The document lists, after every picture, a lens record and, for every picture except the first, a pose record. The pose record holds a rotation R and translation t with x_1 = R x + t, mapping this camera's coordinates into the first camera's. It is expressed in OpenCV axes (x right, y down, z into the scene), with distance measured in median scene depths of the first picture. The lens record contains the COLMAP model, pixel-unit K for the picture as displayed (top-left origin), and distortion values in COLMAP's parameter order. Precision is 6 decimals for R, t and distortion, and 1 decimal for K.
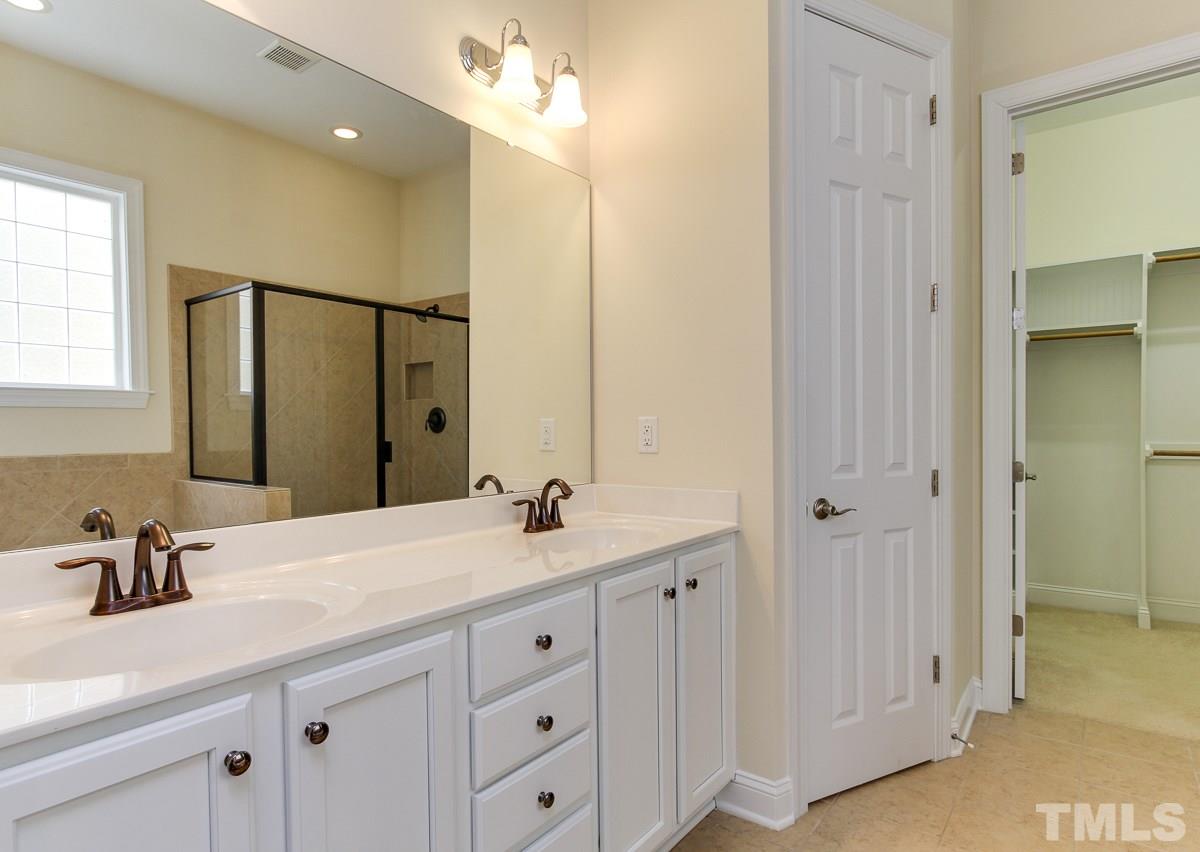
lens RADIAL K [[676.8, 0, 597.2], [0, 676.8, 436.3], [0, 0, 1]] dist [-0.001363, -0.000303]
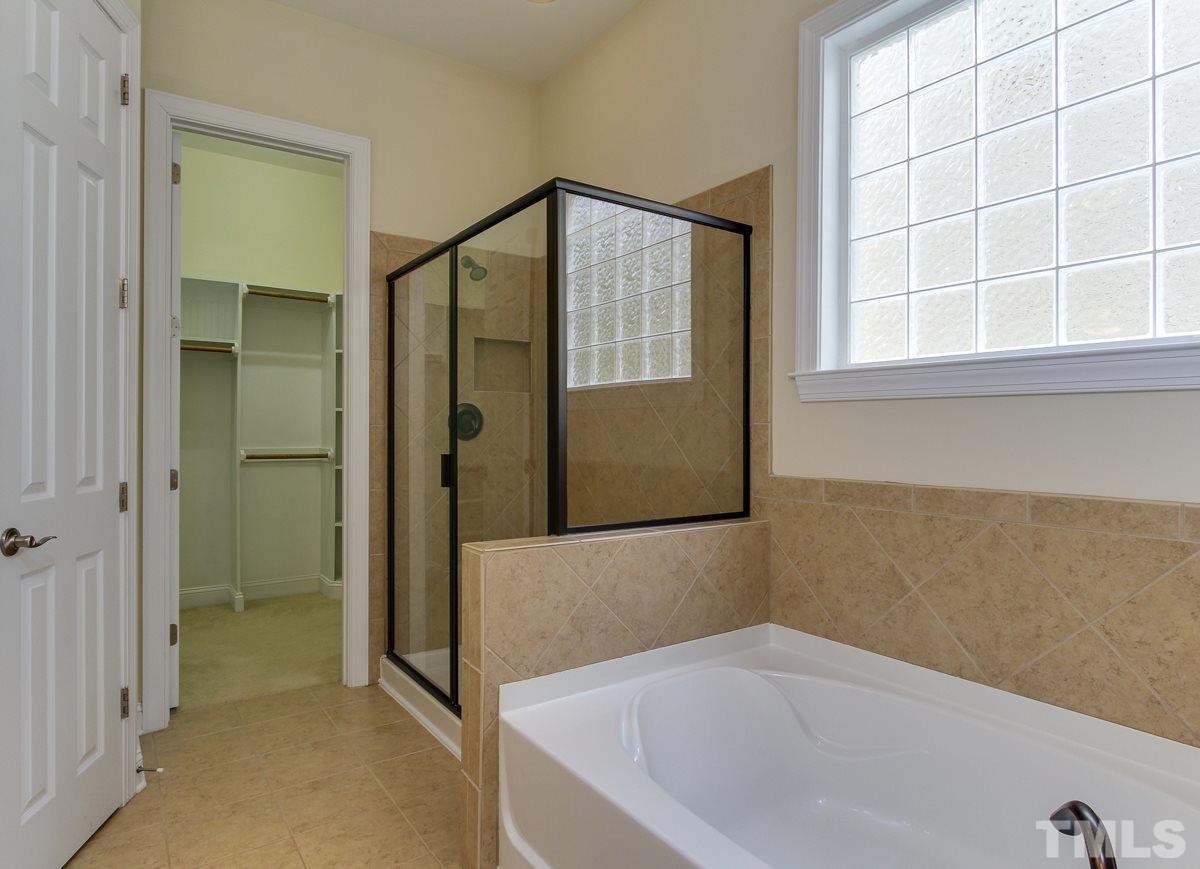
lens RADIAL K [[685.9, 0, 599.6], [0, 685.9, 427.3], [0, 0, 1]] dist [0.002047, 0.000283]
pose [[0.306830, 0.009250, 0.951719, -0.157469], [0.013065, 0.999818, -0.013929, -0.002722], [-0.951675, 0.016709, 0.306654, 0.092292]]
